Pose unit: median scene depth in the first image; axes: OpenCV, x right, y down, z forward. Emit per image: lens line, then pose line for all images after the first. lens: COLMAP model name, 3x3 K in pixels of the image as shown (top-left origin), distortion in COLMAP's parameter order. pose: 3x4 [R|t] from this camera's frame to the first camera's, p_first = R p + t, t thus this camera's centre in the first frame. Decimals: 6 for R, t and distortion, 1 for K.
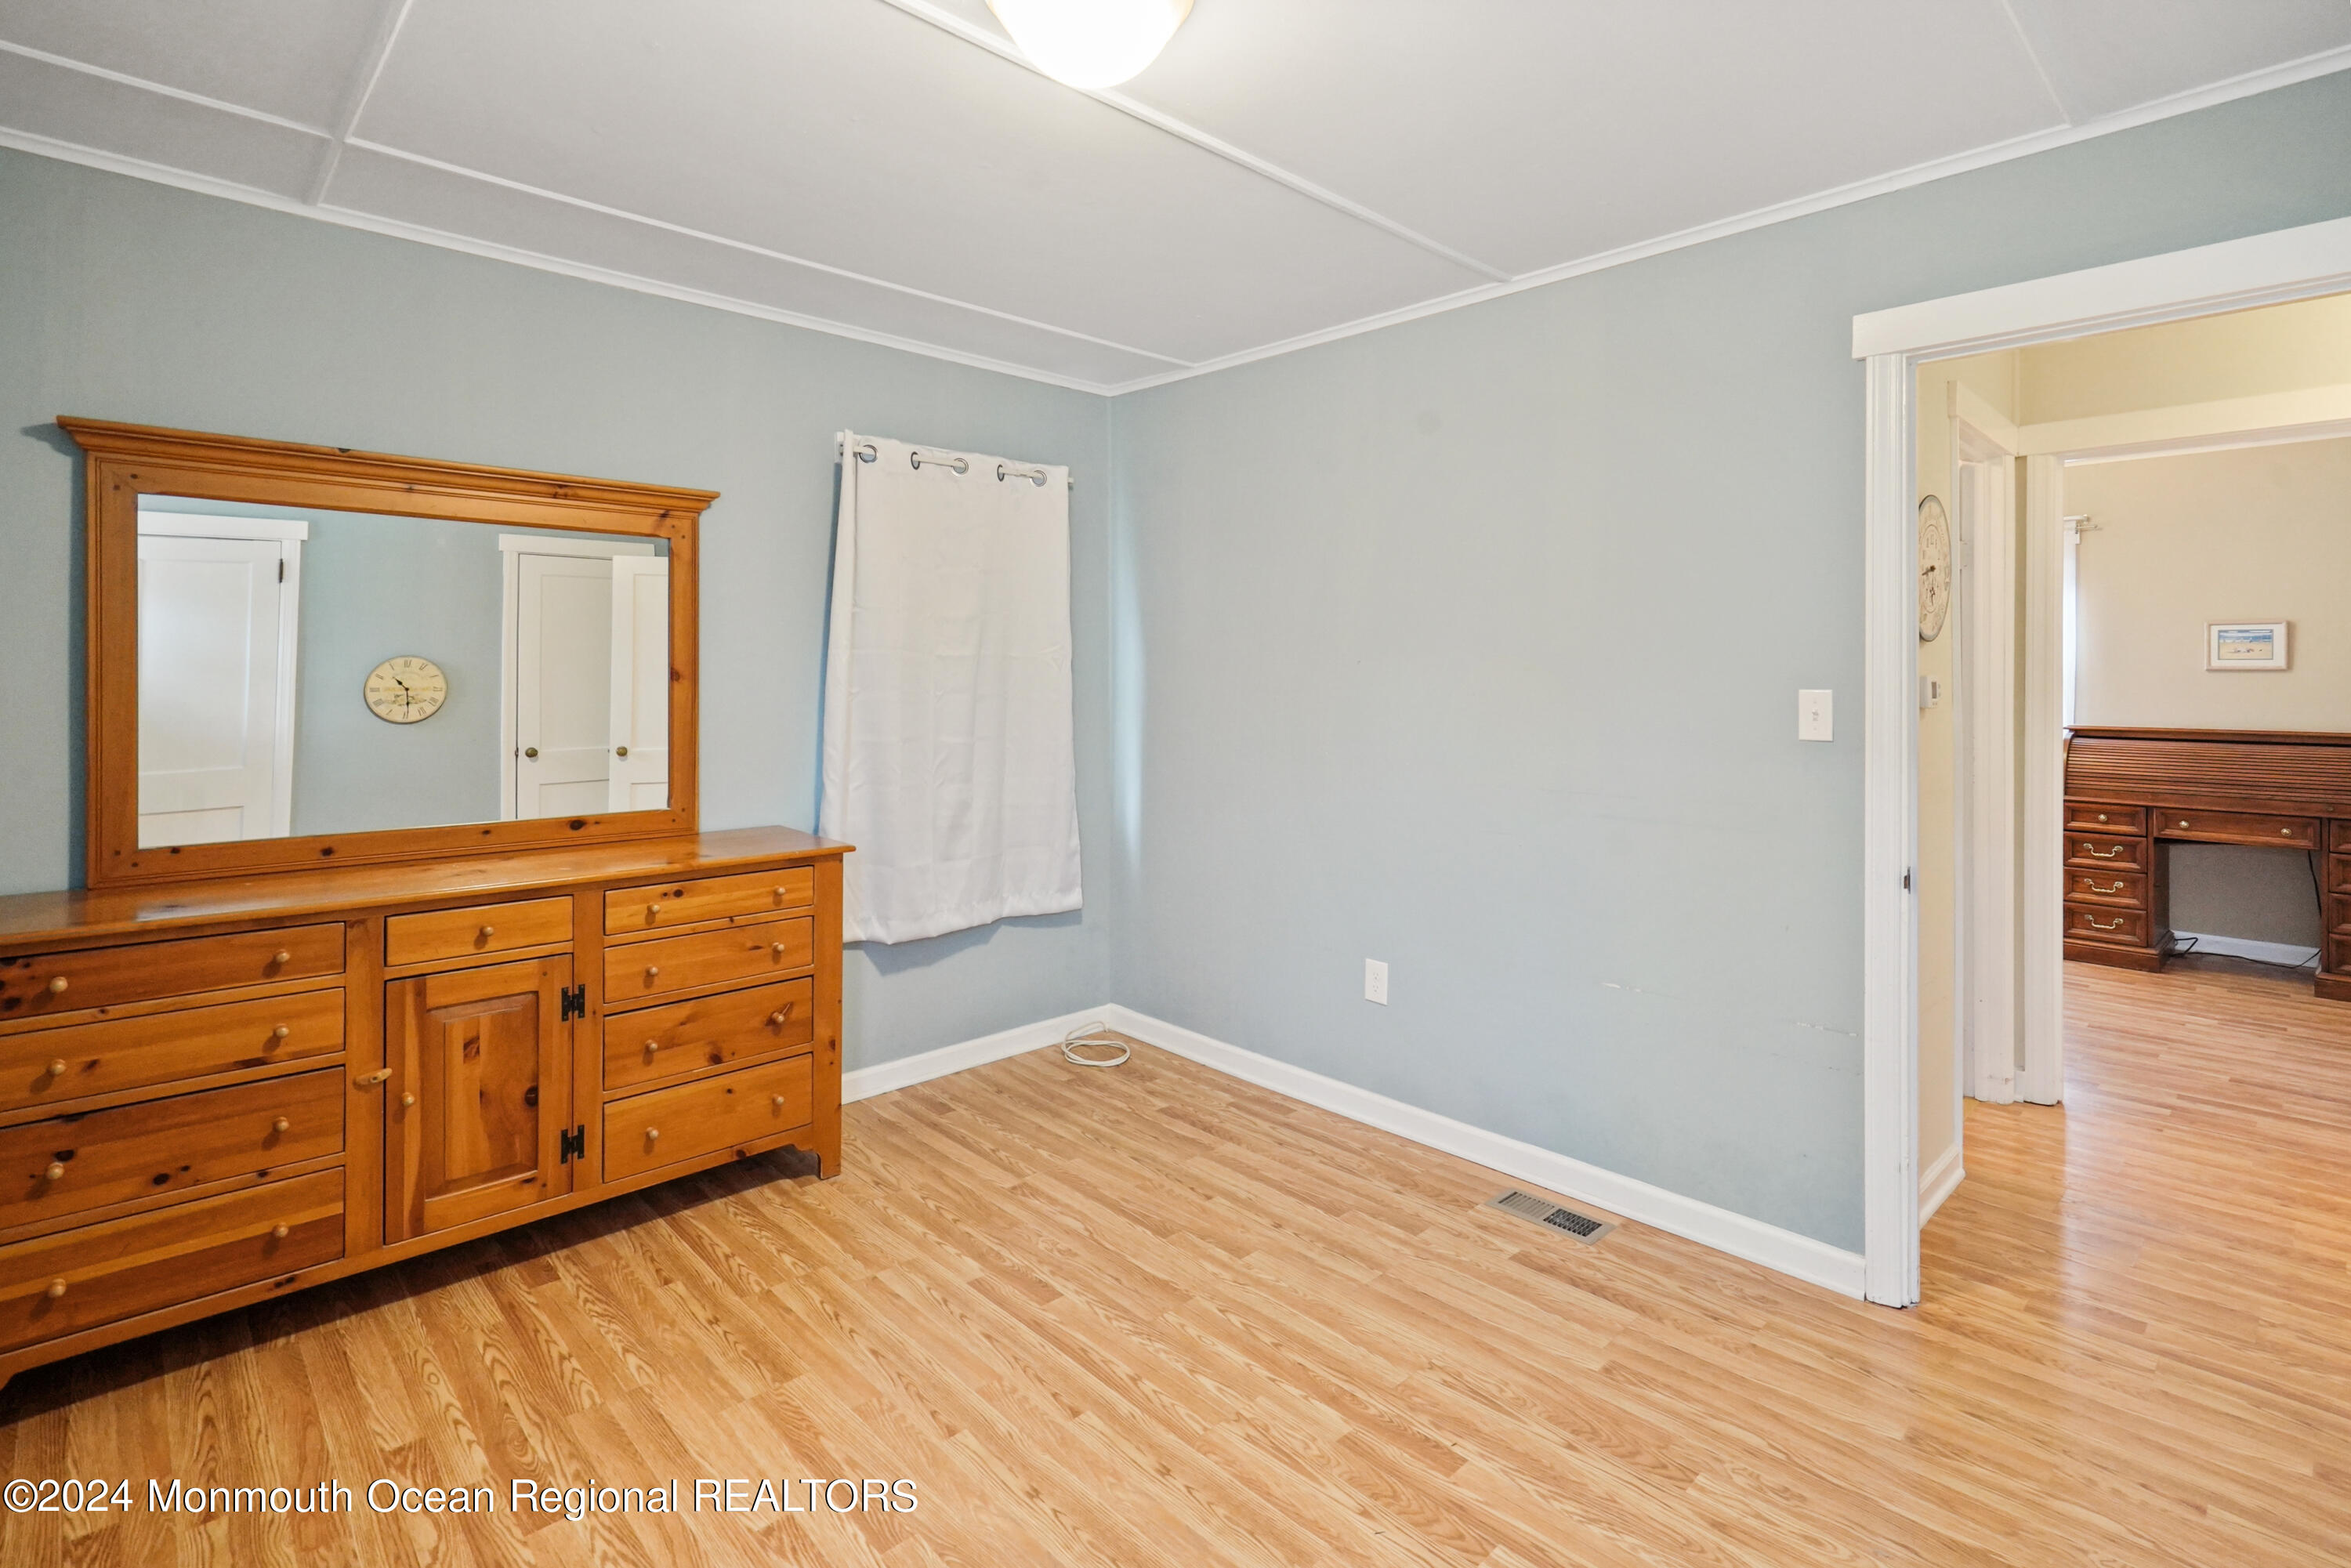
lens RADIAL K [[1119.6, 0, 1175.2], [0, 1119.6, 672.8], [0, 0, 1]] dist [-0.000477, 0.000207]
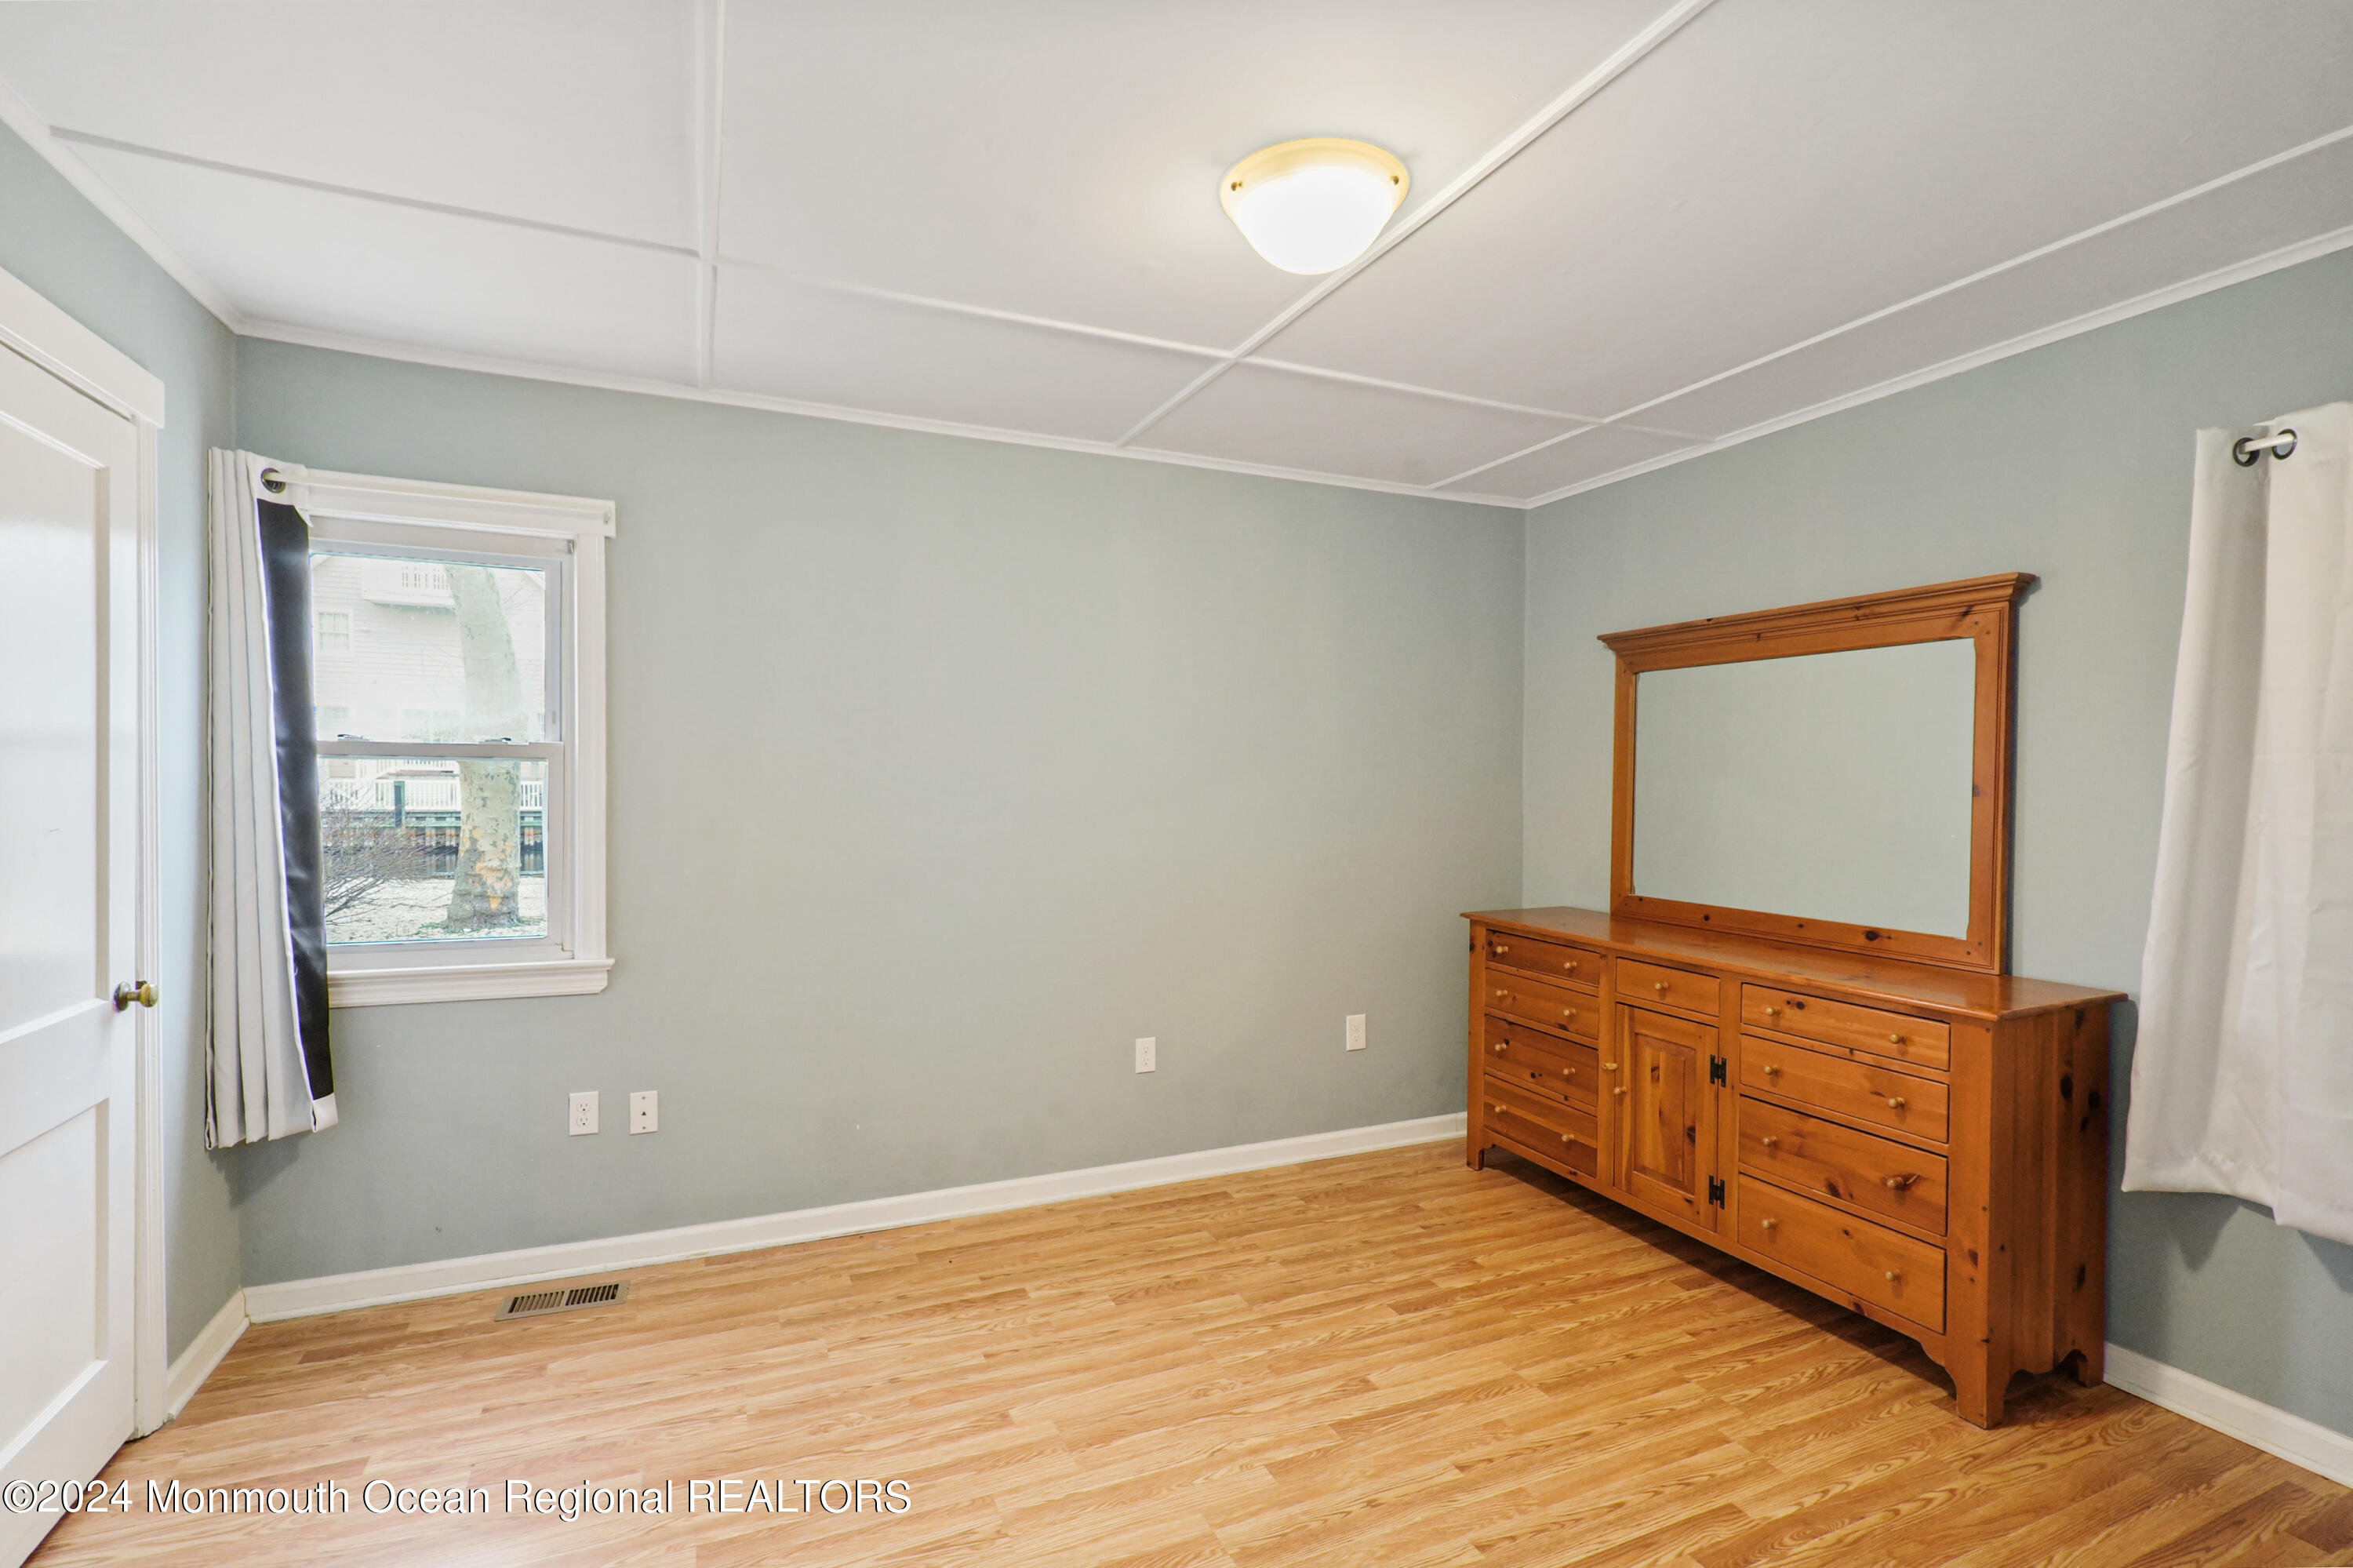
lens RADIAL K [[1080.3, 0, 1176.5], [0, 1080.3, 784.0], [0, 0, 1]] dist [-0.000242, 0.000474]
pose [[-0.334413, 0.003118, -0.942422, 0.719728], [-0.001789, 0.999991, 0.003943, -0.006530], [0.942425, 0.003004, -0.334404, 0.861482]]
